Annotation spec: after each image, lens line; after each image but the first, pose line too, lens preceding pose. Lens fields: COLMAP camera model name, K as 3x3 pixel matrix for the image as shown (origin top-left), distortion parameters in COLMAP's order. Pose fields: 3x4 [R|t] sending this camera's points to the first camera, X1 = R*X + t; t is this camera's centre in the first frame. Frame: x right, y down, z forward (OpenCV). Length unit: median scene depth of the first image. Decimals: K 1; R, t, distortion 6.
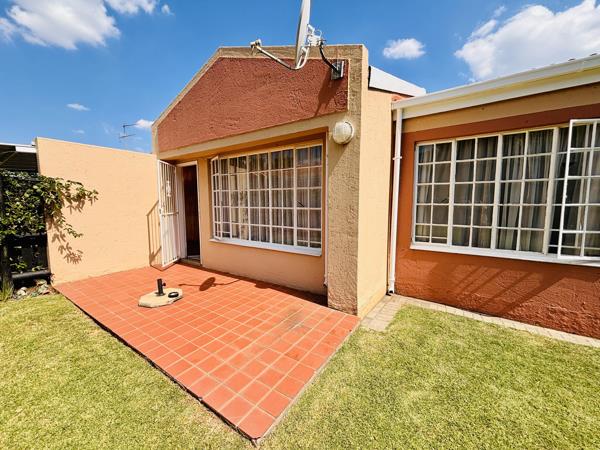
lens RADIAL K [[240.6, 0, 300.0], [0, 240.6, 225.0], [0, 0, 1]] dist [0.010953, 0.000056]
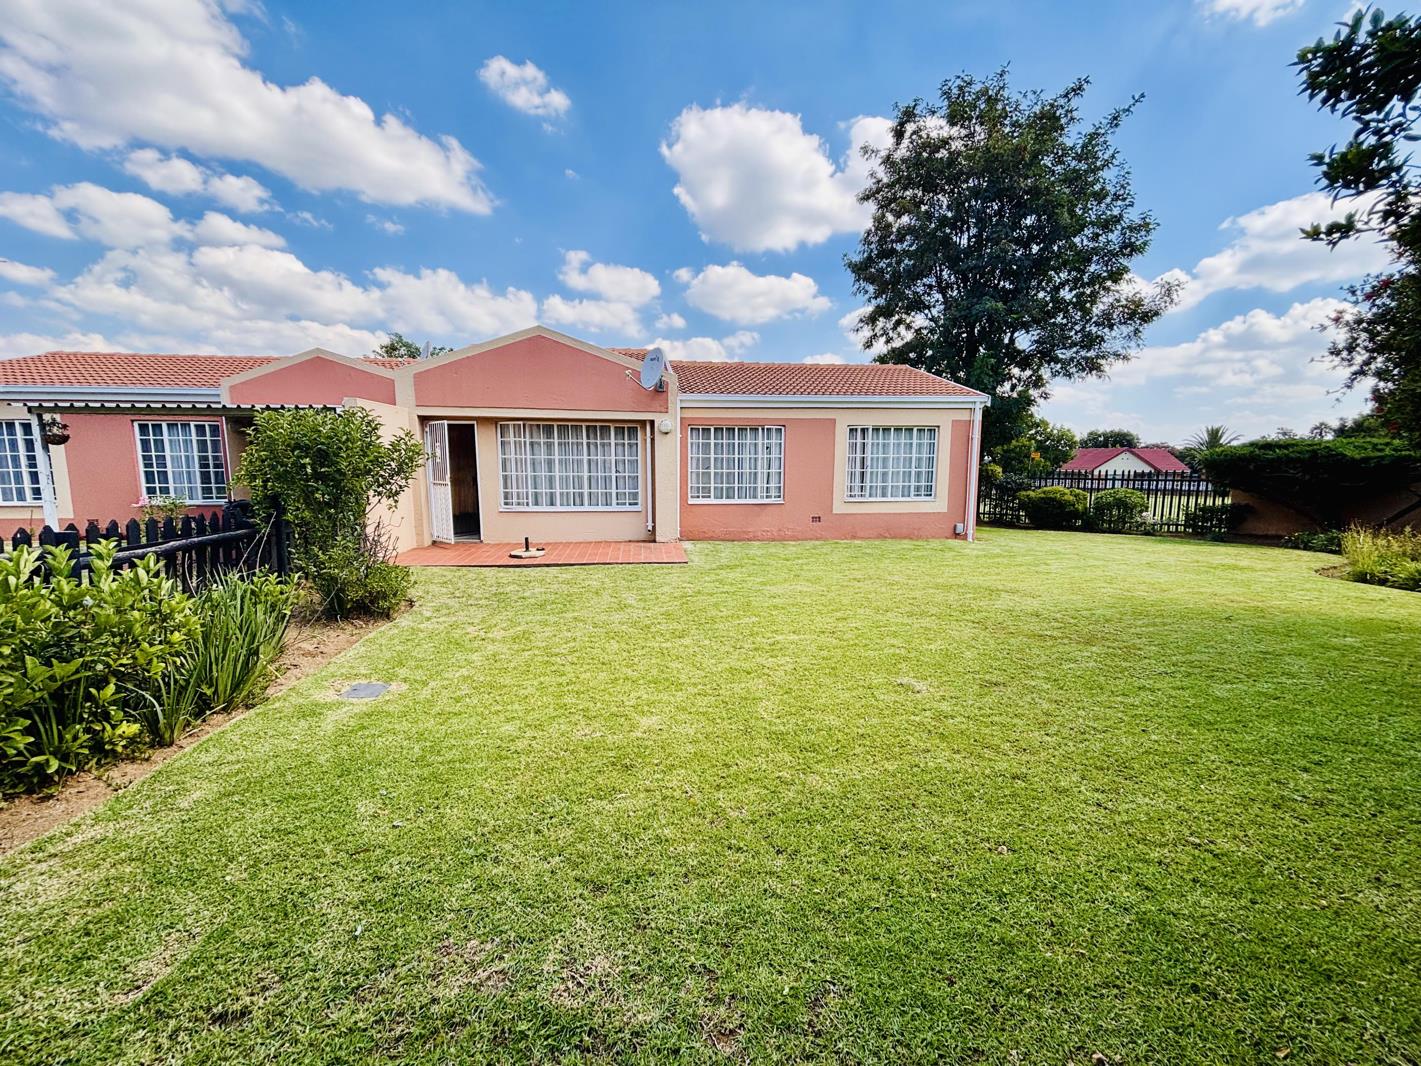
lens RADIAL K [[580.6, 0, 710.5], [0, 580.6, 533.0], [0, 0, 1]] dist [0.008411, 0.000049]
pose [[0.750139, -0.077499, 0.656723, -1.532009], [0.053016, 0.996960, 0.057092, 0.079741], [-0.659152, -0.008010, 0.751967, -1.449667]]
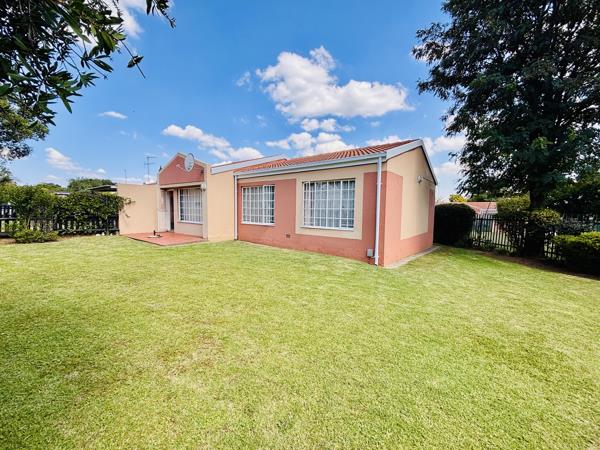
lens RADIAL K [[245.1, 0, 300.0], [0, 245.1, 225.0], [0, 0, 1]] dist [0.008411, 0.000049]
pose [[0.996015, 0.024960, -0.085619, 1.402730], [-0.027196, 0.999316, -0.025059, 0.168480], [0.084935, 0.027288, 0.996013, -1.799216]]
